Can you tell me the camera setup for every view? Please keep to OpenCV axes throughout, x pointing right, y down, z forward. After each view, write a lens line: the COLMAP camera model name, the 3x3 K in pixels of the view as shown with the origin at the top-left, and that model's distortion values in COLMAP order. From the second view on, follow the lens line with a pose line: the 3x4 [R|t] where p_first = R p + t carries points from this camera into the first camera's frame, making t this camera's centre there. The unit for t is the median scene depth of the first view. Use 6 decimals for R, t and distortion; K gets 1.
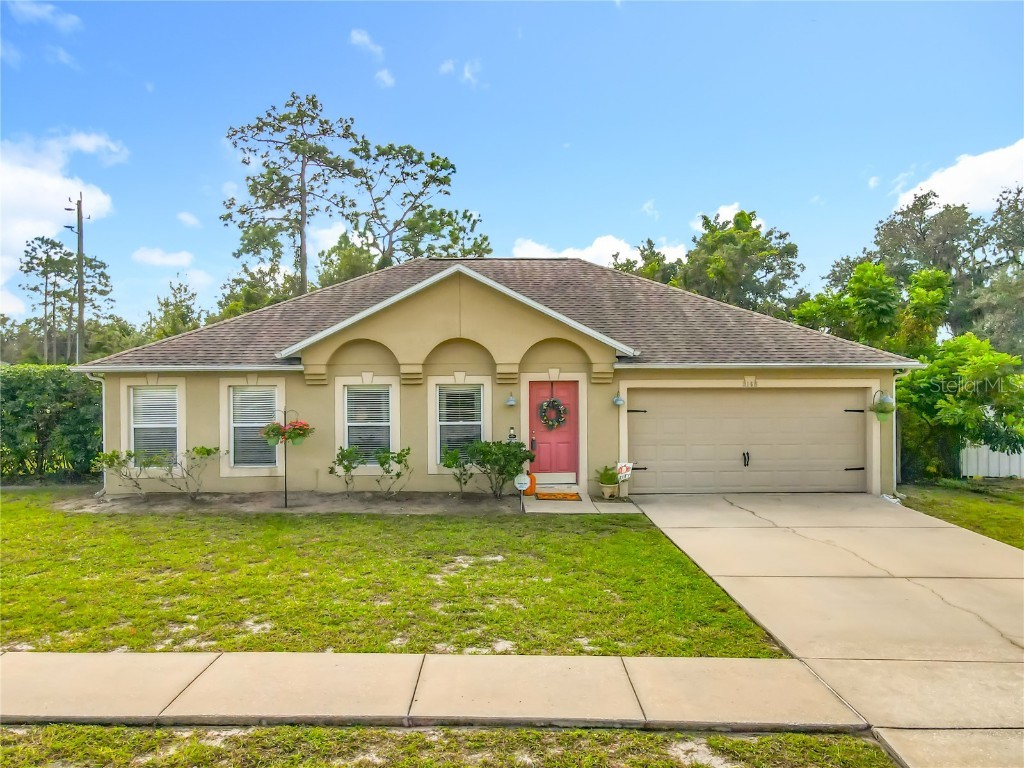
lens RADIAL K [[751.8, 0, 502.9], [0, 751.8, 380.5], [0, 0, 1]] dist [0.003140, 0.004234]
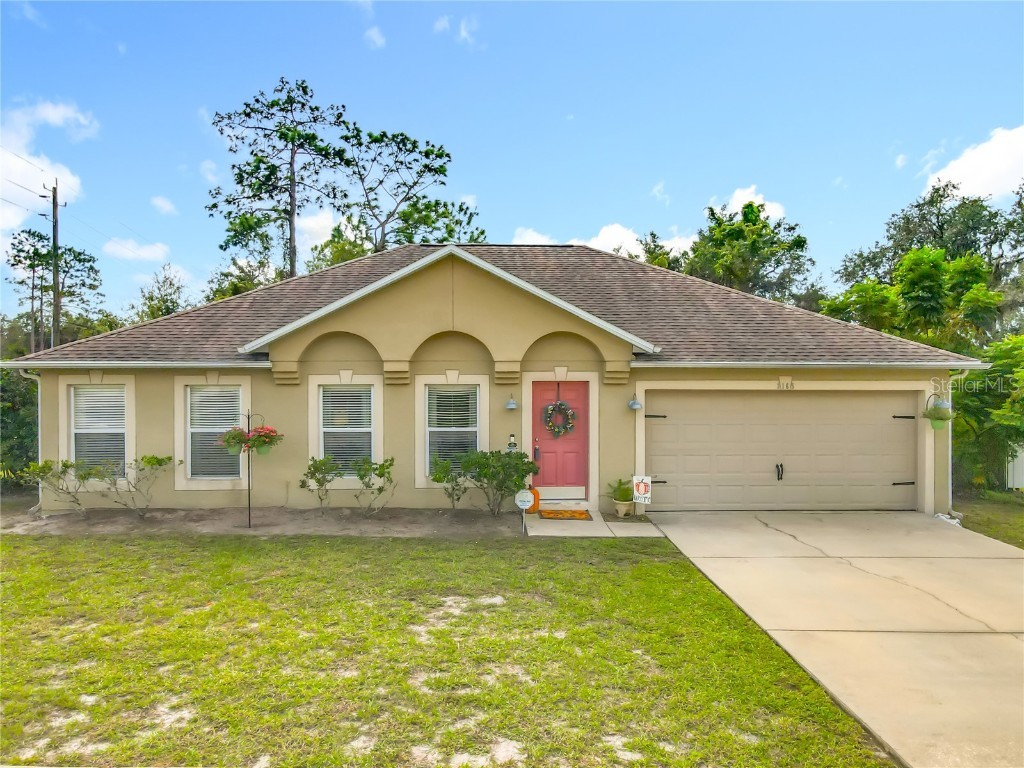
lens RADIAL K [[751.8, 0, 502.9], [0, 751.8, 380.5], [0, 0, 1]] dist [0.003140, 0.004234]
pose [[0.999975, 0.004563, 0.005354, -0.003418], [-0.004579, 0.999985, 0.002981, -0.002320], [-0.005341, -0.003006, 0.999981, 0.117732]]
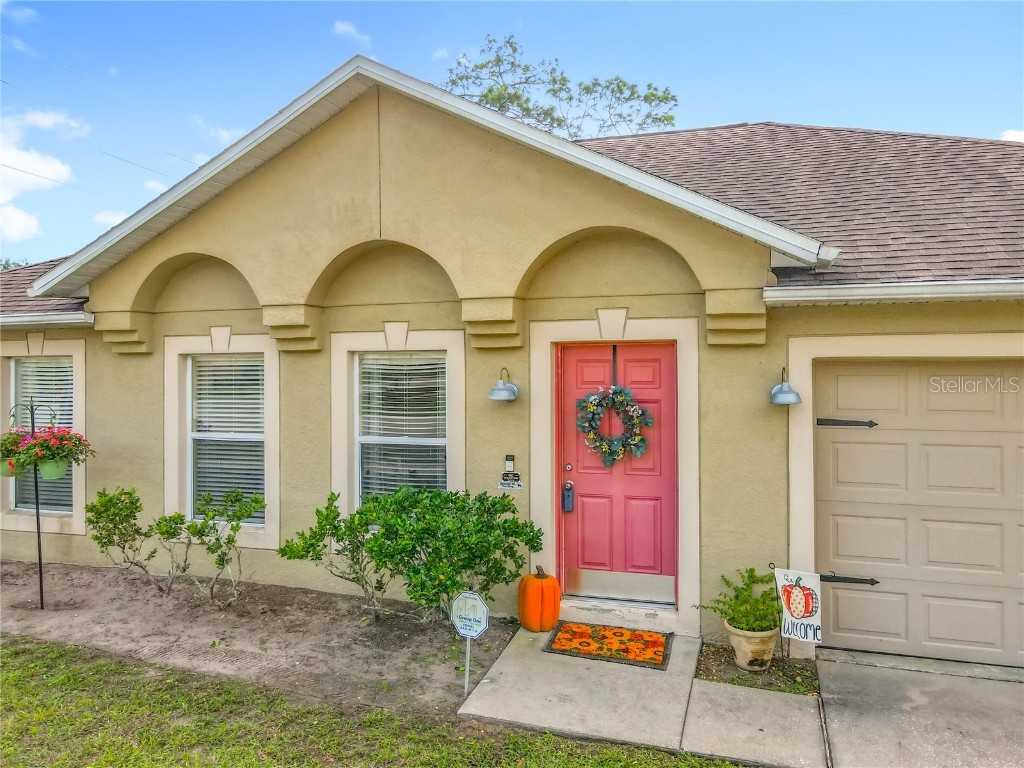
lens RADIAL K [[770.6, 0, 510.1], [0, 770.6, 363.0], [0, 0, 1]] dist [0.009118, 0.005043]
pose [[0.940023, -0.002305, -0.341102, 0.139561], [-0.002469, 0.999905, -0.013561, 0.015728], [0.341101, 0.013590, 0.939928, 0.538579]]
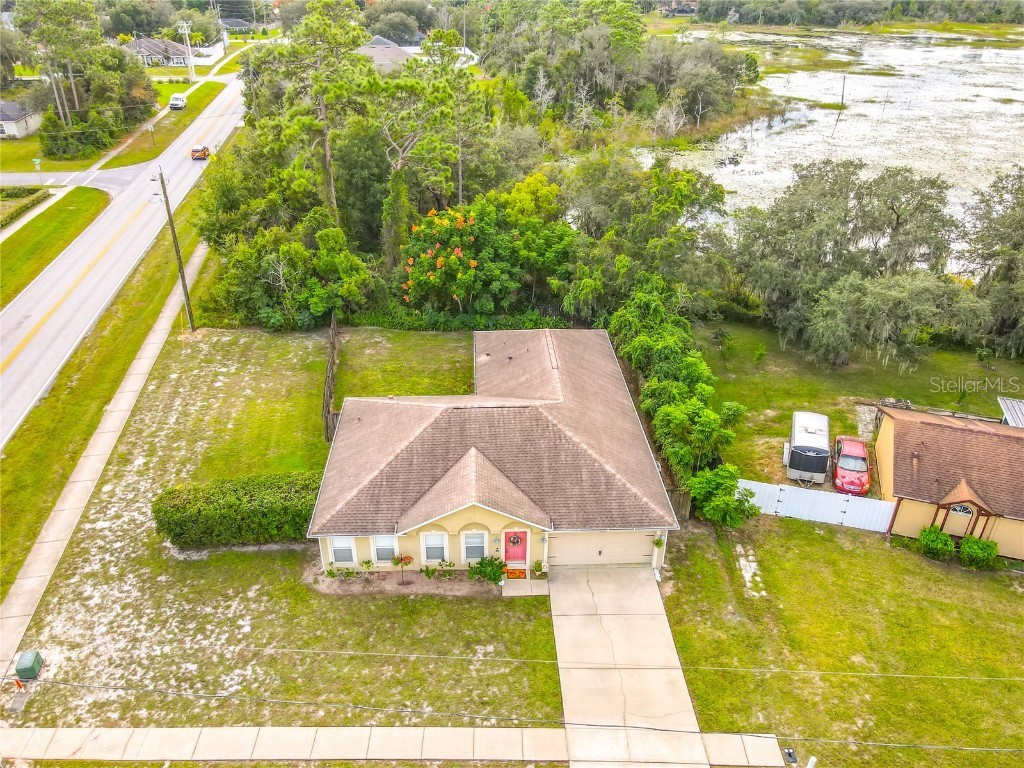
lens RADIAL K [[762.0, 0, 504.9], [0, 762.0, 382.6], [0, 0, 1]] dist [0.011072, 0.005525]
pose [[0.999813, 0.005103, 0.018643, -0.009680], [-0.013410, 0.877762, 0.478909, -1.330586], [-0.013920, -0.479070, 0.877666, -0.710568]]
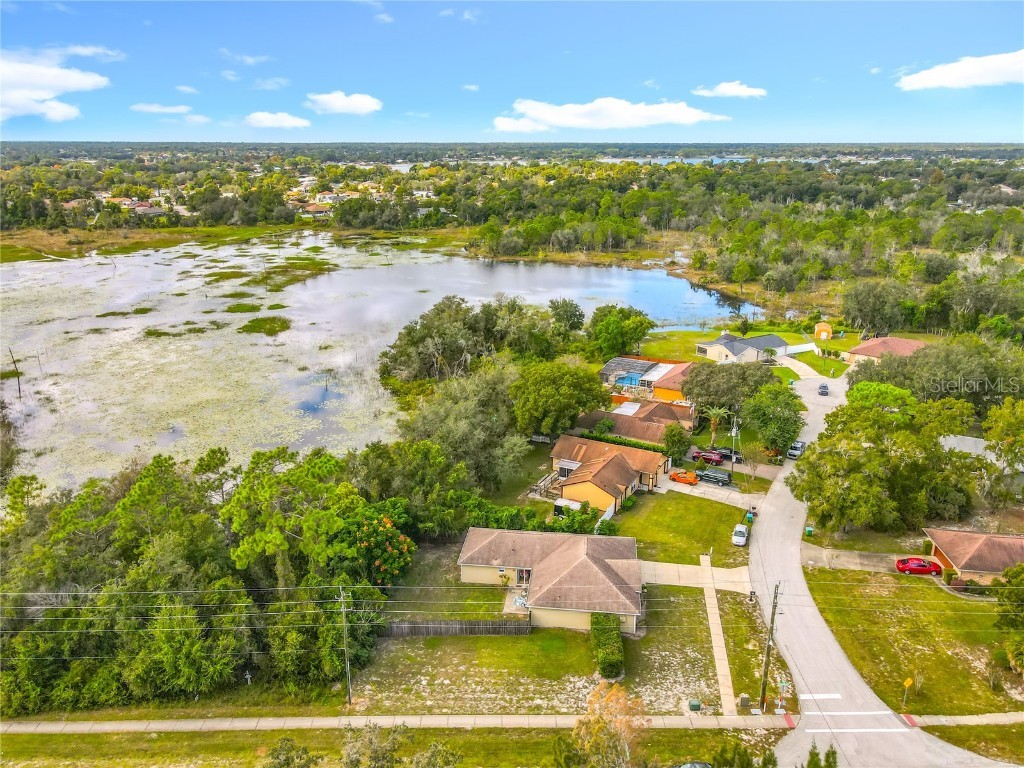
lens RADIAL K [[751.8, 0, 502.9], [0, 751.8, 380.5], [0, 0, 1]] dist [0.003140, 0.004234]
pose [[0.164544, -0.290383, 0.942657, -4.645087], [0.008649, 0.956072, 0.293005, -2.808099], [-0.986332, -0.040059, 0.159828, 1.012345]]
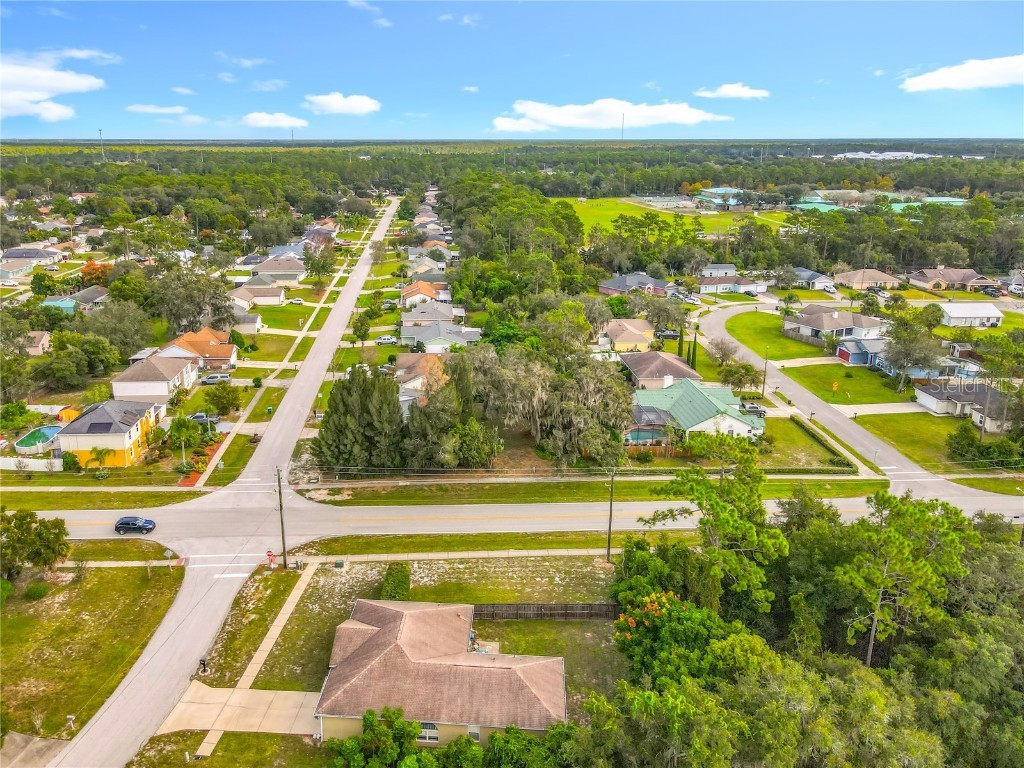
lens RADIAL K [[759.8, 0, 477.8], [0, 759.8, 383.0], [0, 0, 1]] dist [0.000068, 0.032405]
pose [[-0.109053, 0.318336, -0.941684, 3.446751], [-0.008816, 0.946987, 0.321150, -2.812577], [0.993997, 0.043325, -0.100466, 2.016167]]
